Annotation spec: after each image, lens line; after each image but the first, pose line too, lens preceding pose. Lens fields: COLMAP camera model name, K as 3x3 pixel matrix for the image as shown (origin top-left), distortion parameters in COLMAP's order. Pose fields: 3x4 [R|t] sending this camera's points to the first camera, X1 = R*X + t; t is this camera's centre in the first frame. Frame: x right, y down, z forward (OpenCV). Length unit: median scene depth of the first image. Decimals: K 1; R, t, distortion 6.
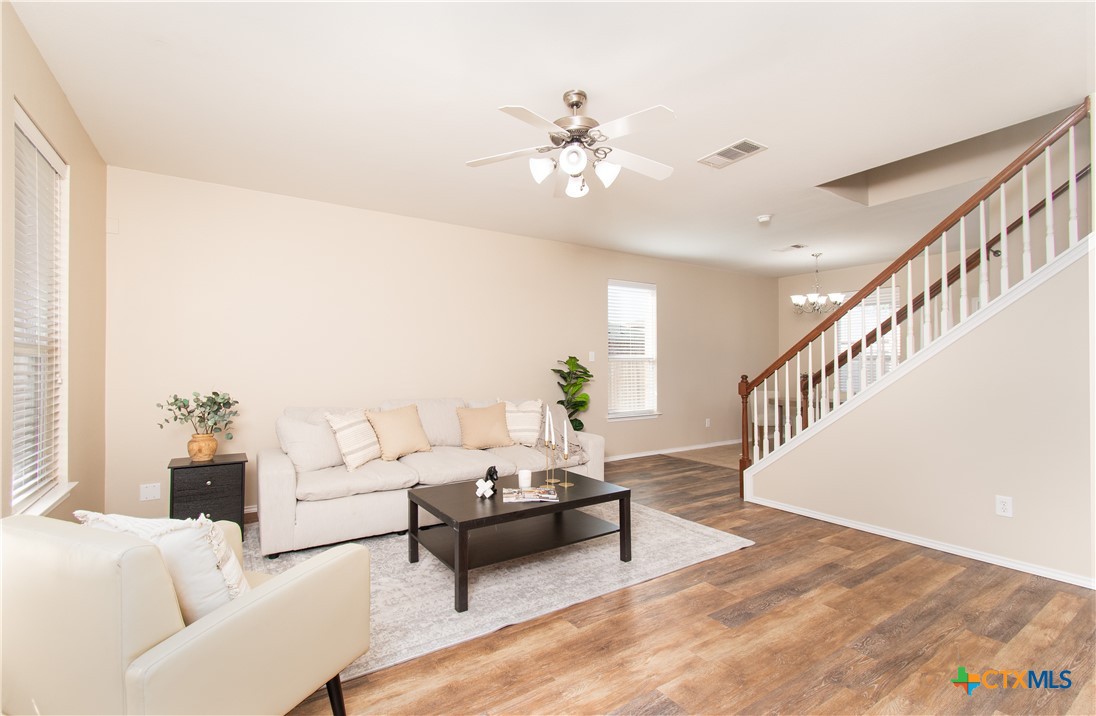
lens RADIAL K [[489.7, 0, 547.9], [0, 489.7, 359.3], [0, 0, 1]] dist [0.000218, -0.000095]
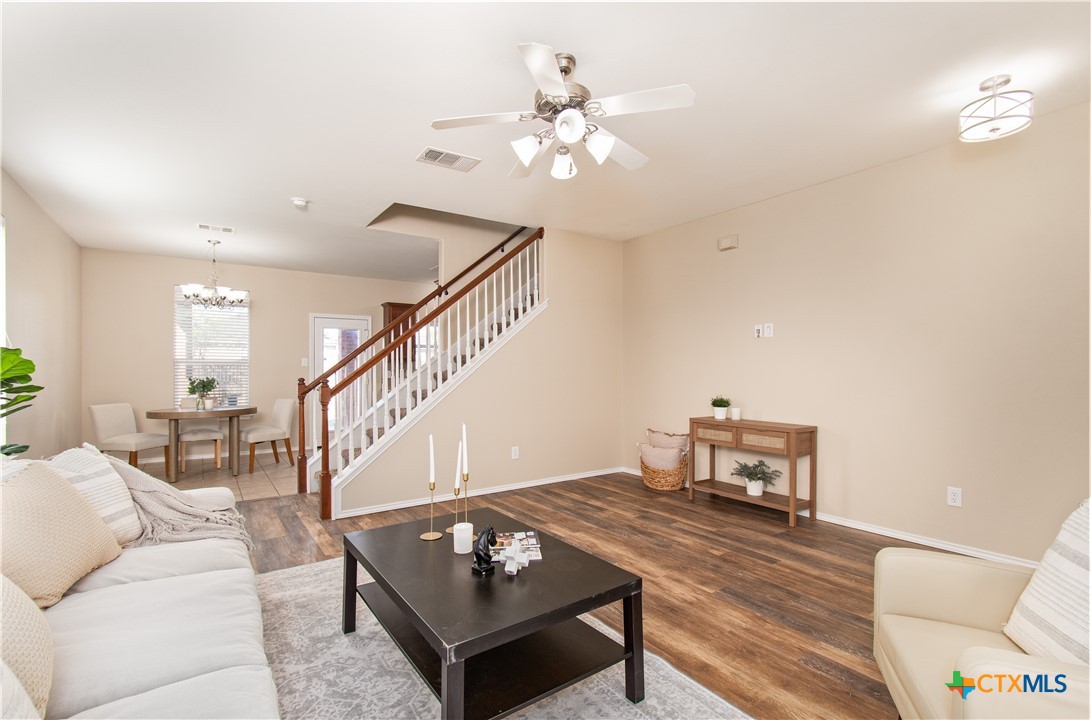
lens RADIAL K [[500.1, 0, 544.7], [0, 500.1, 353.0], [0, 0, 1]] dist [-0.000546, -0.000050]
pose [[-0.030244, 0.032407, 0.999017, -0.915174], [-0.010081, 0.999414, -0.032725, 0.023457], [-0.999492, -0.011060, -0.029899, 1.141009]]
